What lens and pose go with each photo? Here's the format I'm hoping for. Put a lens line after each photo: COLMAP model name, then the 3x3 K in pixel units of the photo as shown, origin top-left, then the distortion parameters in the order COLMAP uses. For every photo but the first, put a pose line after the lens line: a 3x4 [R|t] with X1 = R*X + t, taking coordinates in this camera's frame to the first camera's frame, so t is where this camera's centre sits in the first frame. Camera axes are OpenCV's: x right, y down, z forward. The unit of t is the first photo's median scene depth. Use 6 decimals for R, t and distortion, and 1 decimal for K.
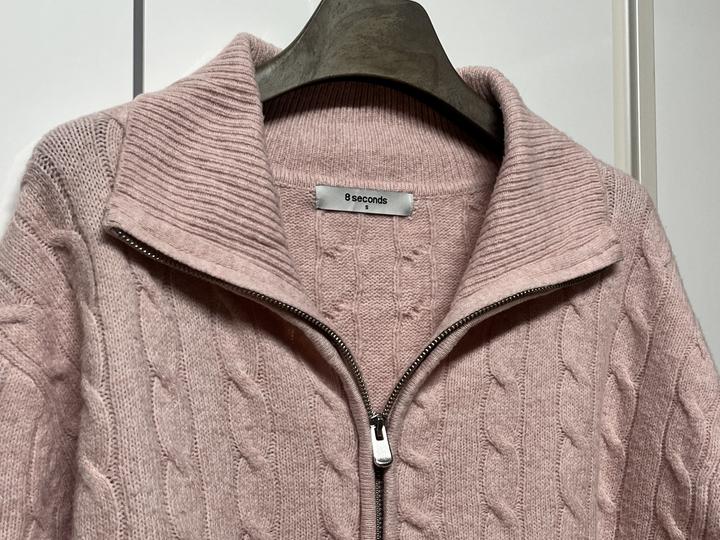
lens RADIAL K [[911.4, 0, 360.0], [0, 911.4, 270.0], [0, 0, 1]] dist [0.170117, -0.479739]
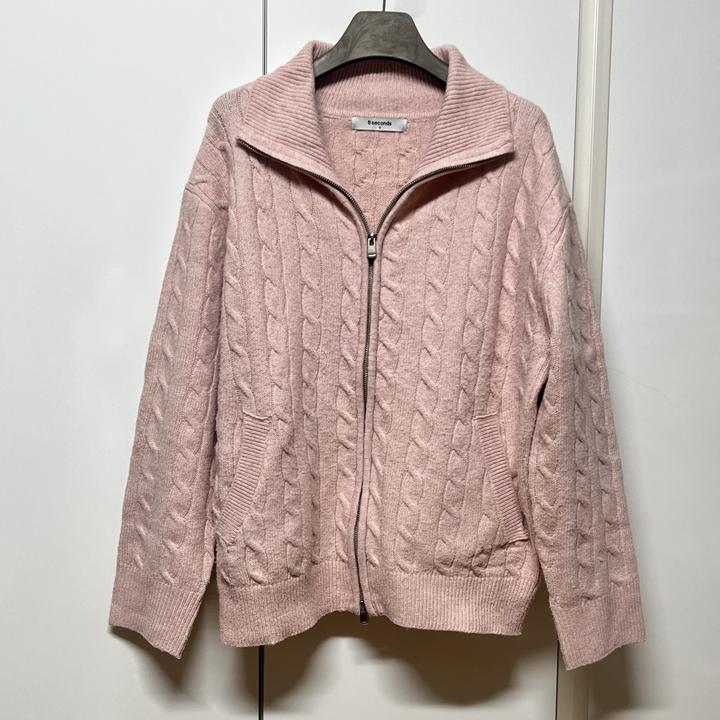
lens RADIAL K [[1052.5, 0, 360.0], [0, 1052.5, 360.0], [0, 0, 1]] dist [0.100922, -0.073399]
pose [[0.905993, 0.048392, -0.420517, 0.985452], [-0.000433, 0.993549, 0.113402, 0.173810], [0.423292, -0.102559, 0.900169, -1.120095]]
